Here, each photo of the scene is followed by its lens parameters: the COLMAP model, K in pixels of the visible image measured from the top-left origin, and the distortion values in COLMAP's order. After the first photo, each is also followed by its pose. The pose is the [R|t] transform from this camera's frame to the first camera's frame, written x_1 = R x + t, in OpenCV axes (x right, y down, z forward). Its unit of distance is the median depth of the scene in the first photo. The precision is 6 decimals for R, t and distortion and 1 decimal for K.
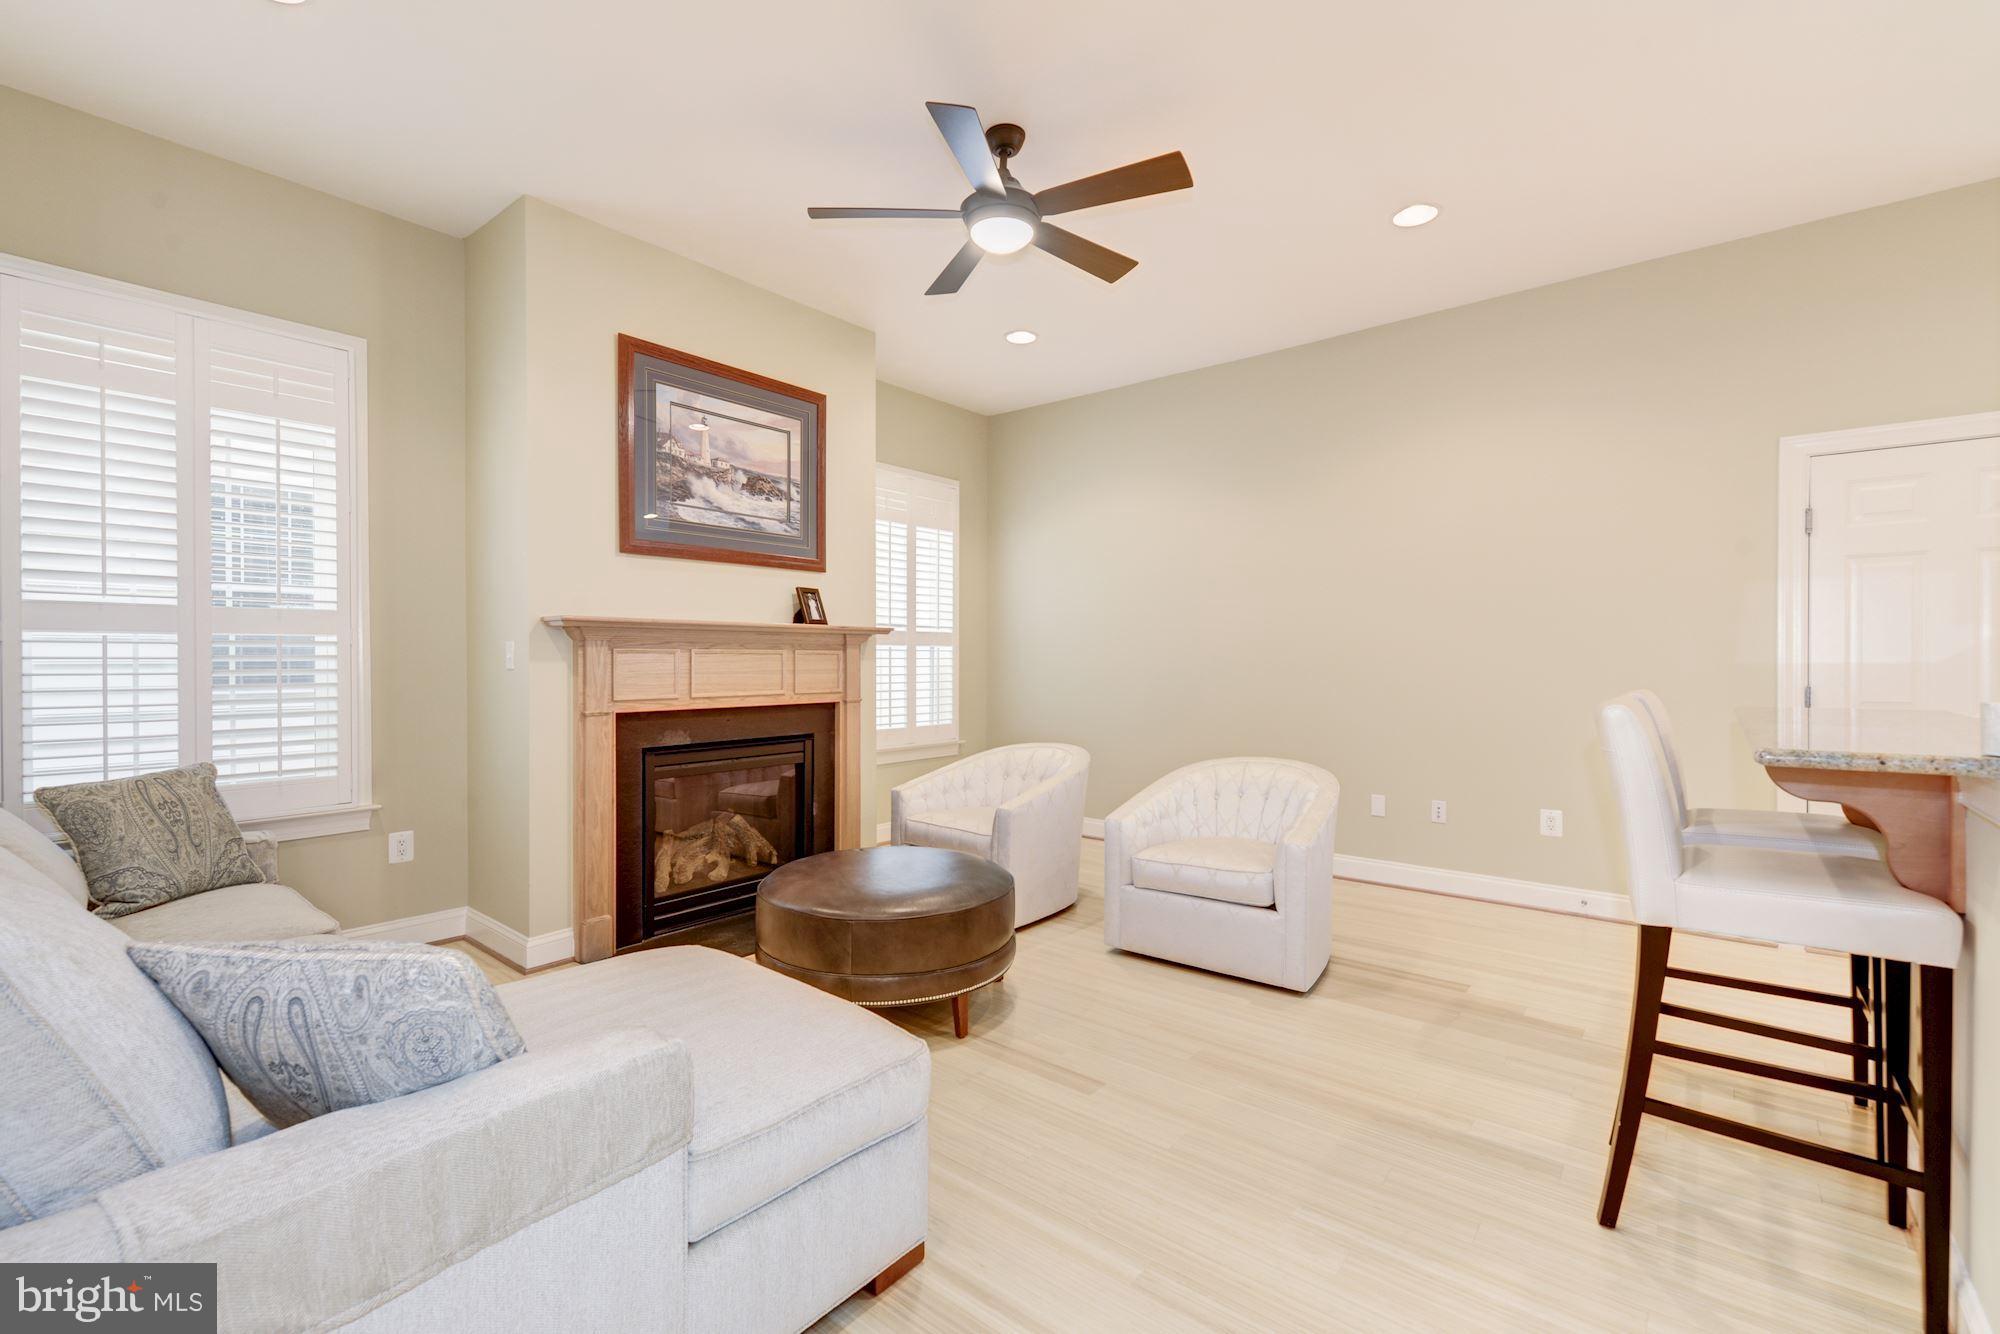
lens RADIAL K [[863.5, 0, 972.4], [0, 863.5, 660.6], [0, 0, 1]] dist [0.006711, -0.005137]
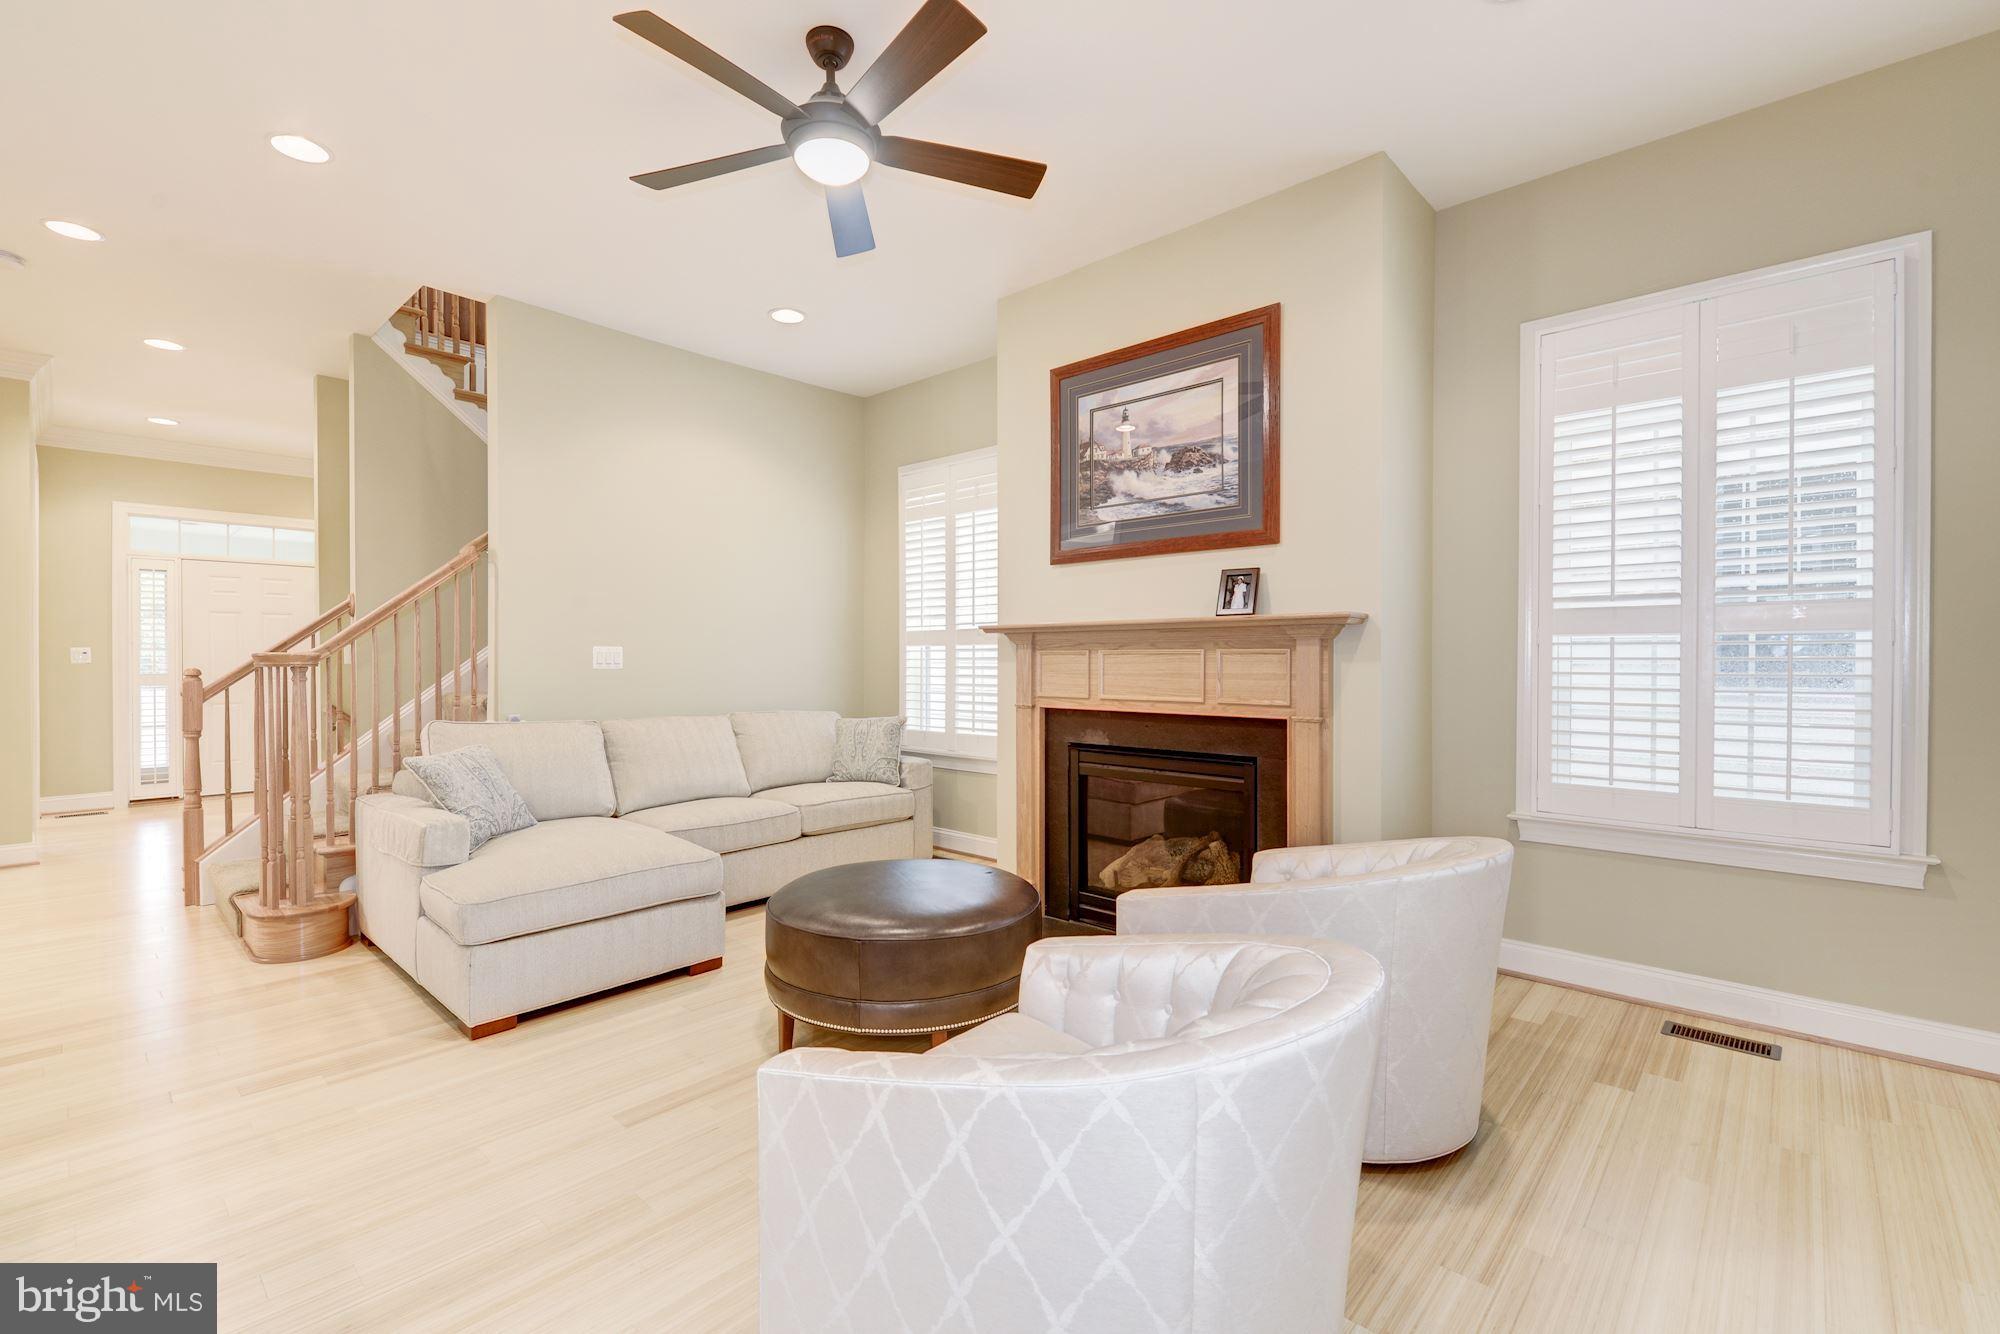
lens RADIAL K [[863.5, 0, 976.1], [0, 863.5, 661.5], [0, 0, 1]] dist [0.006711, -0.005137]
pose [[-0.055430, 0.003582, -0.998456, 0.632755], [-0.001185, 0.999993, 0.003653, -0.003318], [0.998462, 0.001386, -0.055425, 0.849168]]
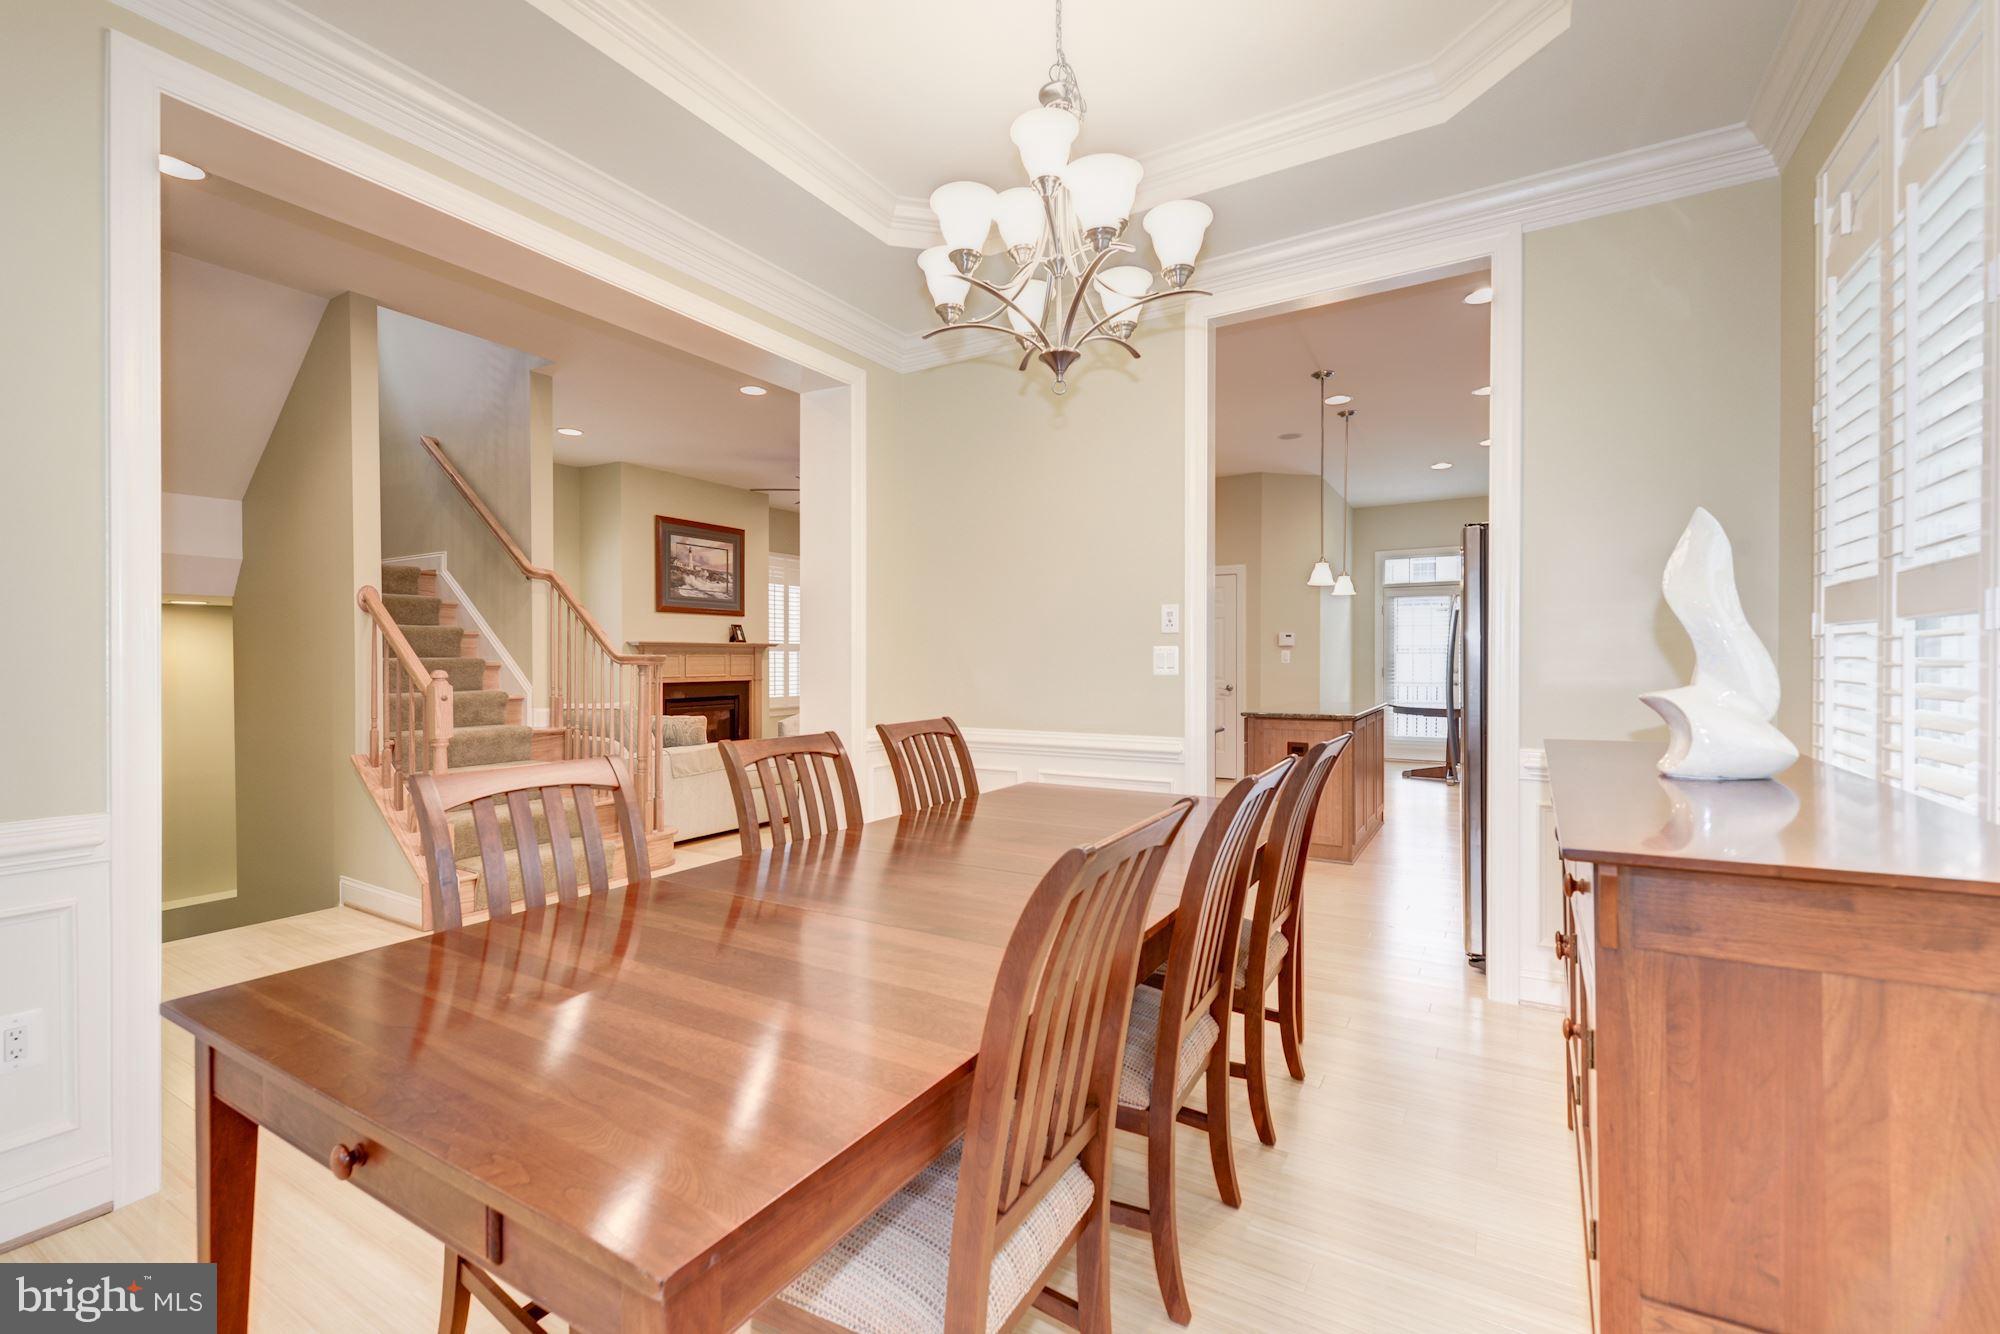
lens RADIAL K [[863.5, 0, 971.0], [0, 863.5, 653.7], [0, 0, 1]] dist [0.006711, -0.005137]
pose [[0.989127, 0.001286, 0.147056, 0.063029], [-0.000262, 0.999976, -0.006983, -0.000851], [-0.147062, 0.006869, 0.989104, -1.180386]]
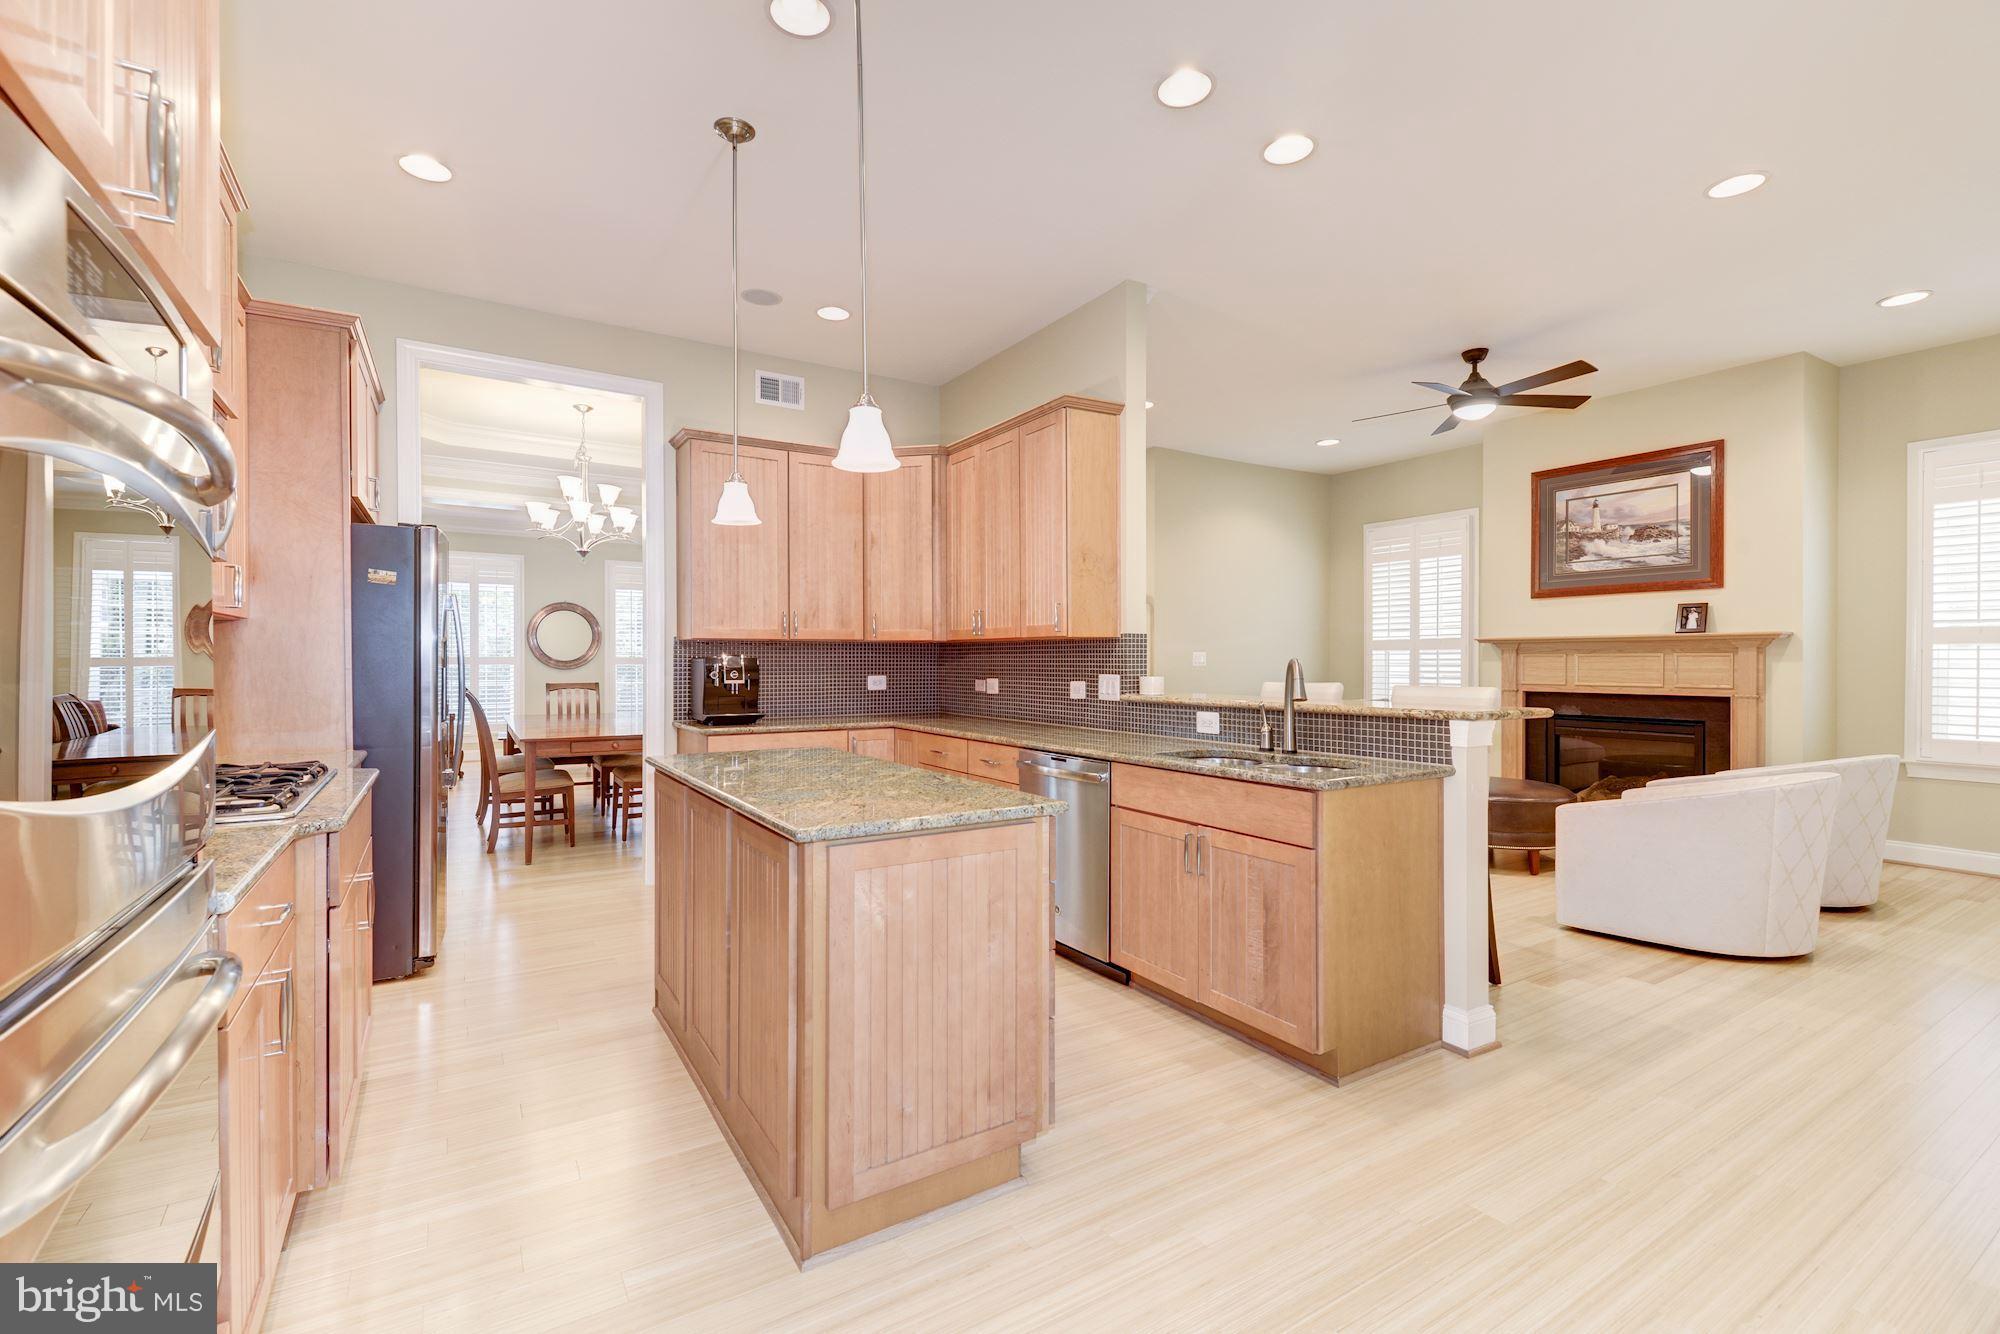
lens RADIAL K [[863.5, 0, 986.2], [0, 863.5, 664.4], [0, 0, 1]] dist [0.006711, -0.005137]
pose [[-0.313377, 0.008230, -0.949593, 1.388621], [0.003525, 0.999966, 0.007503, -0.009744], [0.949622, -0.000996, -0.313395, 0.445111]]
